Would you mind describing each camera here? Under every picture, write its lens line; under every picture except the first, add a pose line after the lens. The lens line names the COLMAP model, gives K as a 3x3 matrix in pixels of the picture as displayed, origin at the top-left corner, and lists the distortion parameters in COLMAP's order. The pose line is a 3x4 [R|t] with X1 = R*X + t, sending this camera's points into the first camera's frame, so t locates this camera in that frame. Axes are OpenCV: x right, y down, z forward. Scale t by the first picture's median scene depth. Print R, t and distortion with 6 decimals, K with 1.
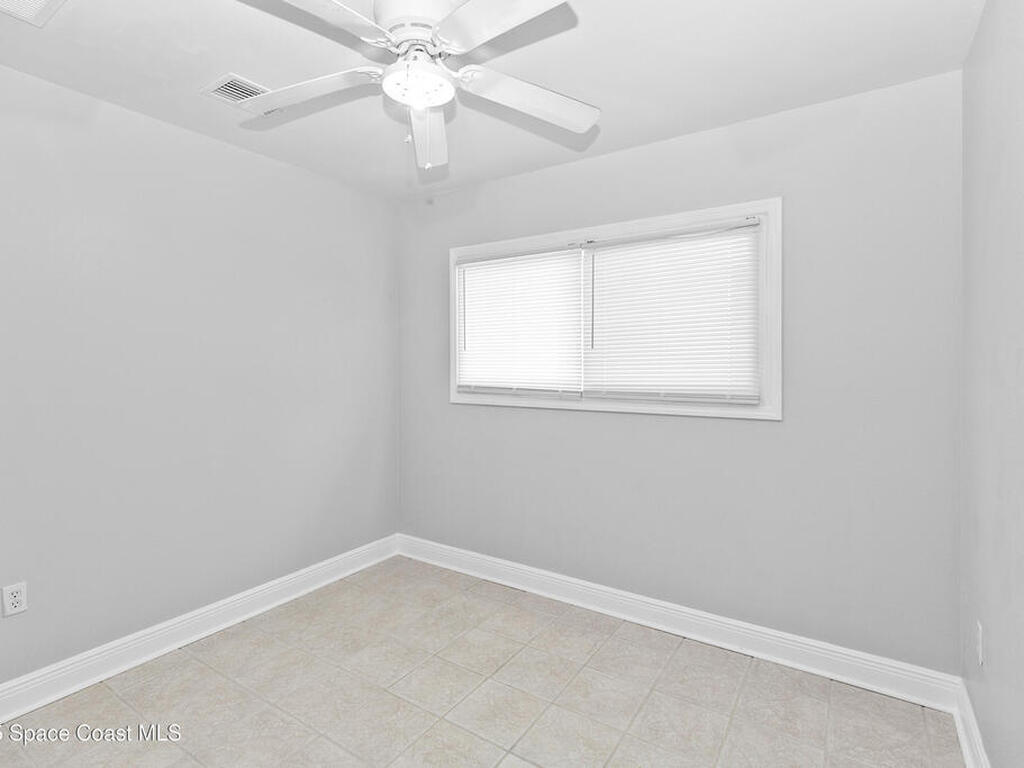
lens RADIAL K [[534.3, 0, 508.2], [0, 534.3, 382.4], [0, 0, 1]] dist [0.000885, -0.000192]
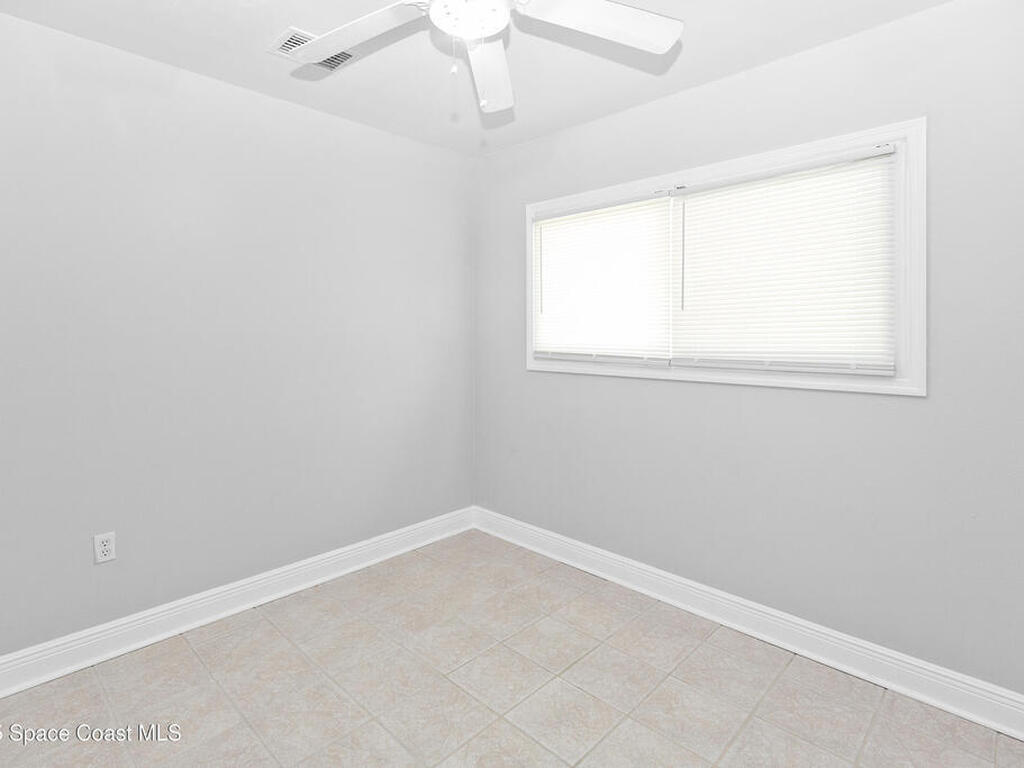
lens RADIAL K [[534.3, 0, 510.5], [0, 534.3, 347.4], [0, 0, 1]] dist [0.000885, -0.000192]
pose [[0.981598, 0.007792, -0.190799, 0.053851], [-0.009962, 0.999896, -0.010417, 0.011234], [0.190698, 0.012126, 0.981574, 0.098426]]
